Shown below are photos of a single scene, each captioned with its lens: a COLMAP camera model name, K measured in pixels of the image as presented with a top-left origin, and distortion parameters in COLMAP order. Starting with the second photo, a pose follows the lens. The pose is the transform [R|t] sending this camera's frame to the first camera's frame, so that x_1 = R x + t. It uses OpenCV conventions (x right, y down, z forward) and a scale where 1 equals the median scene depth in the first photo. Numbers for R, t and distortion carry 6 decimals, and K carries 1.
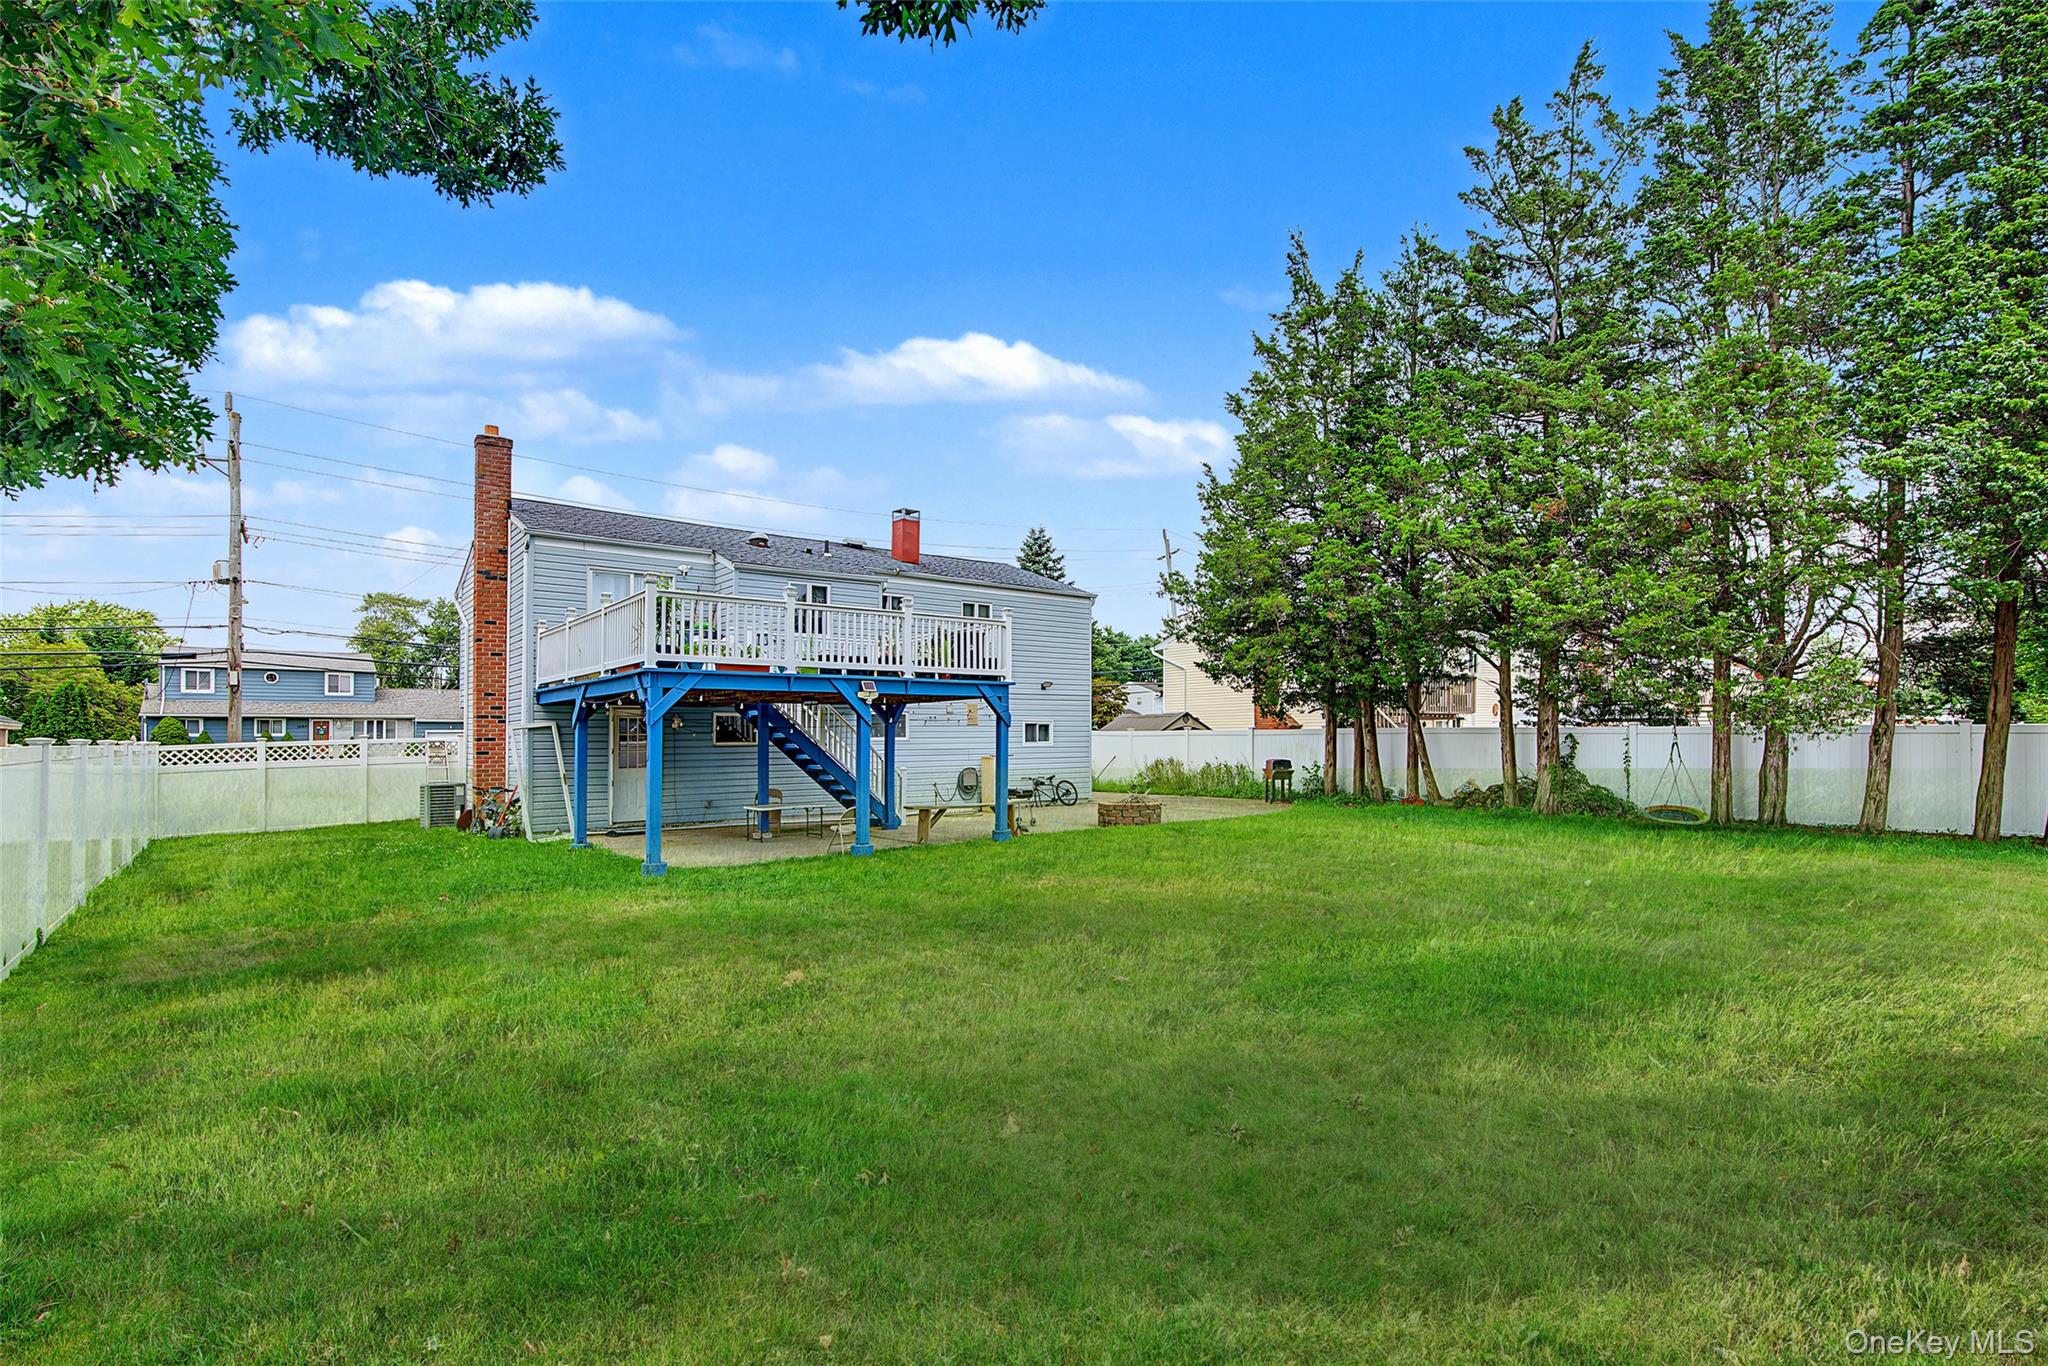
lens RADIAL K [[902.0, 0, 1024.0], [0, 902.0, 683.0], [0, 0, 1]] dist [0.001242, 0.000121]
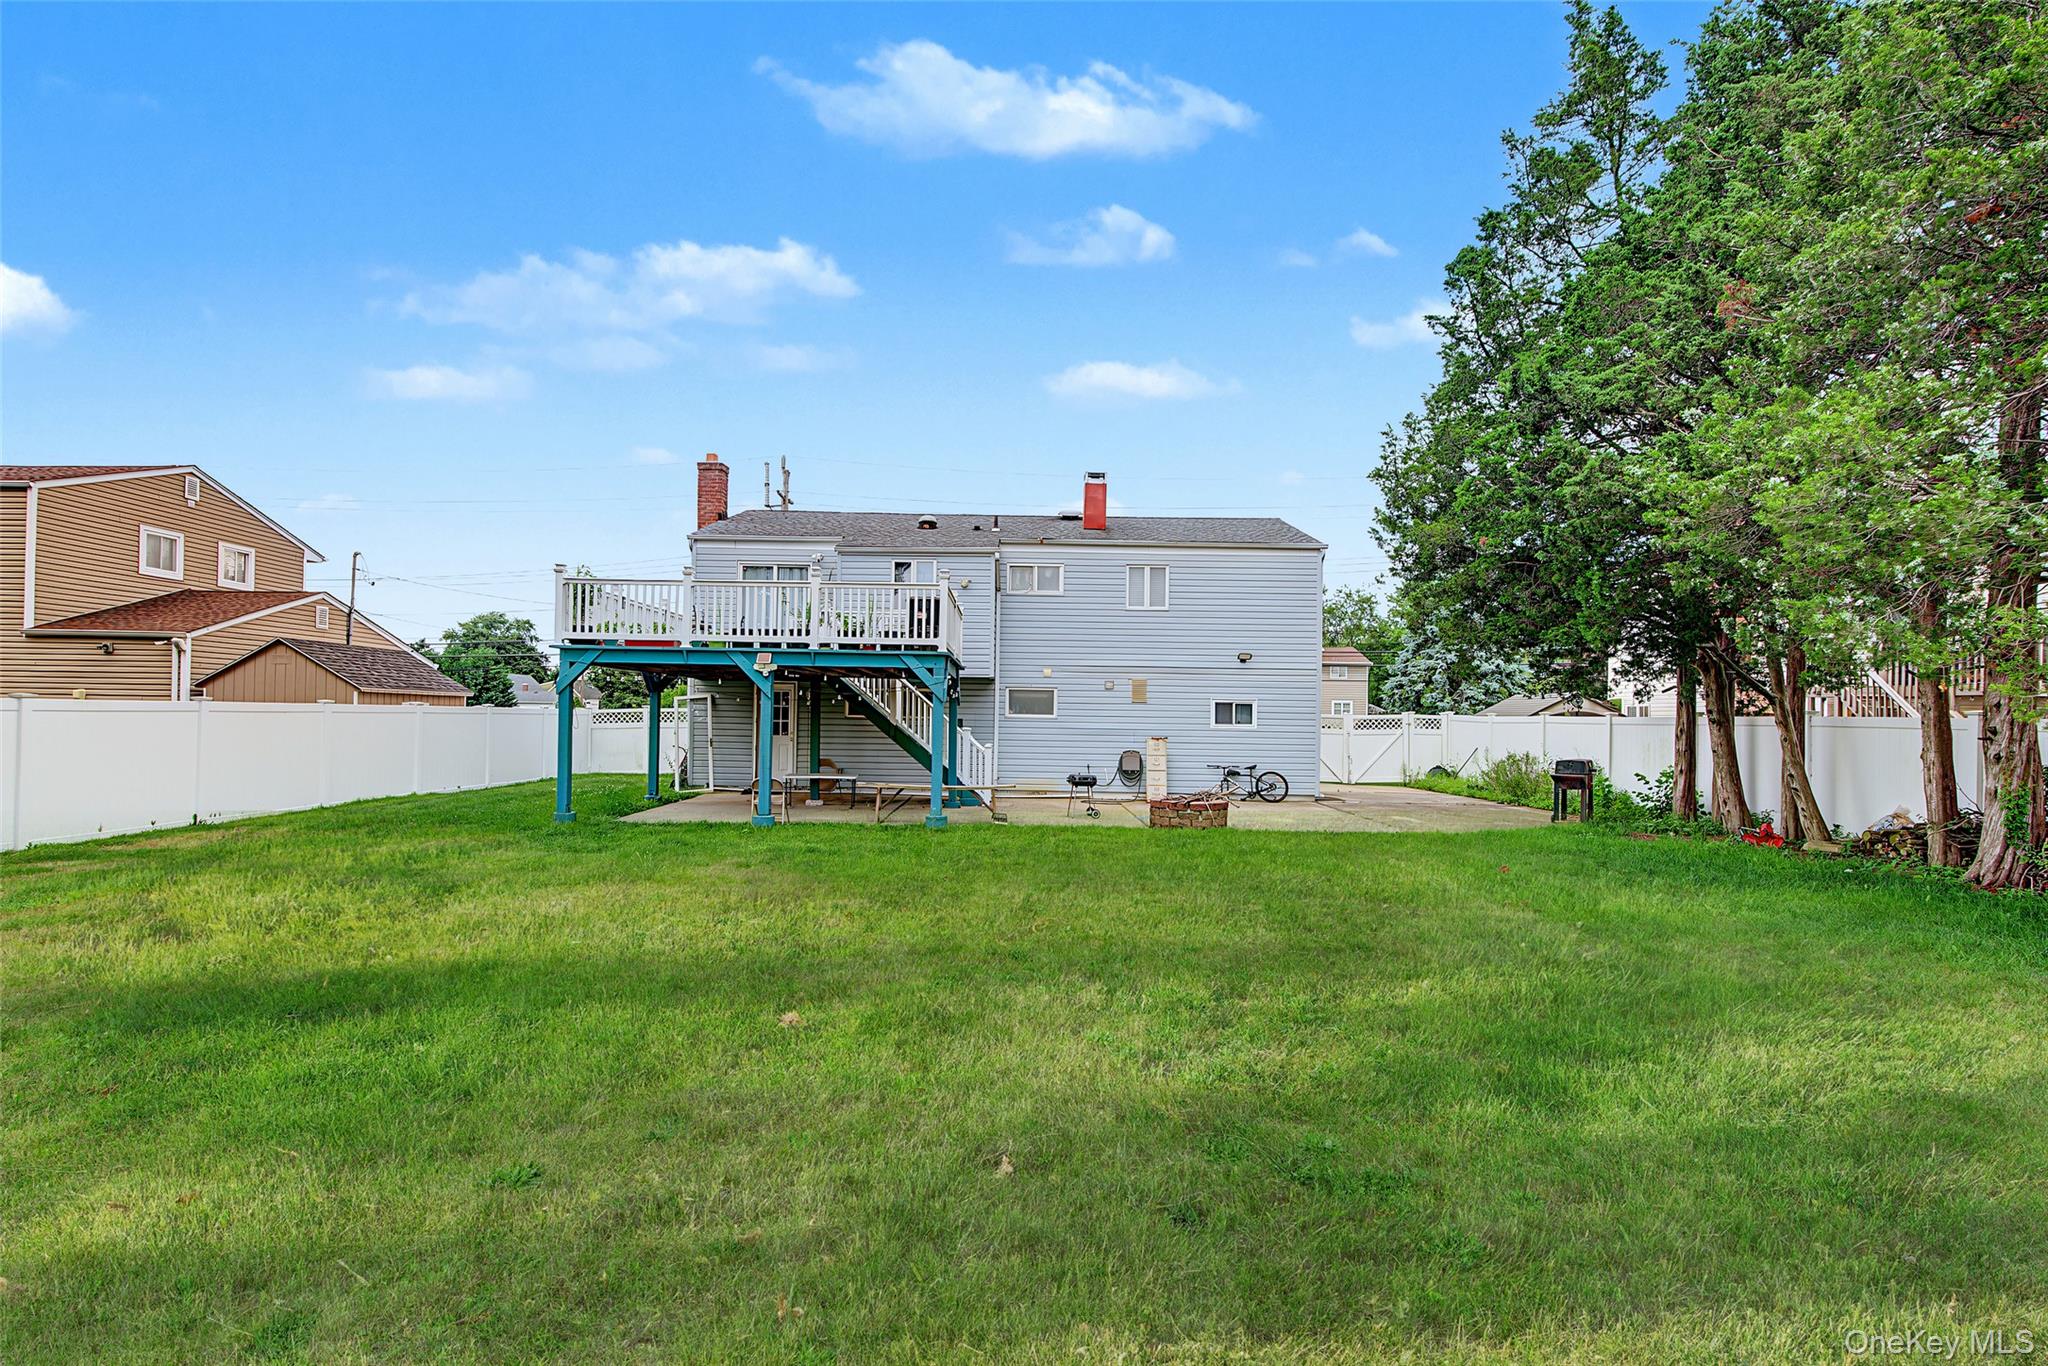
lens RADIAL K [[902.0, 0, 1024.0], [0, 902.0, 683.0], [0, 0, 1]] dist [0.001242, 0.000121]
pose [[0.791895, -0.001870, -0.610654, 0.474738], [0.013573, 0.999802, 0.014539, 0.014462], [0.610506, -0.019802, 0.791764, 0.264597]]
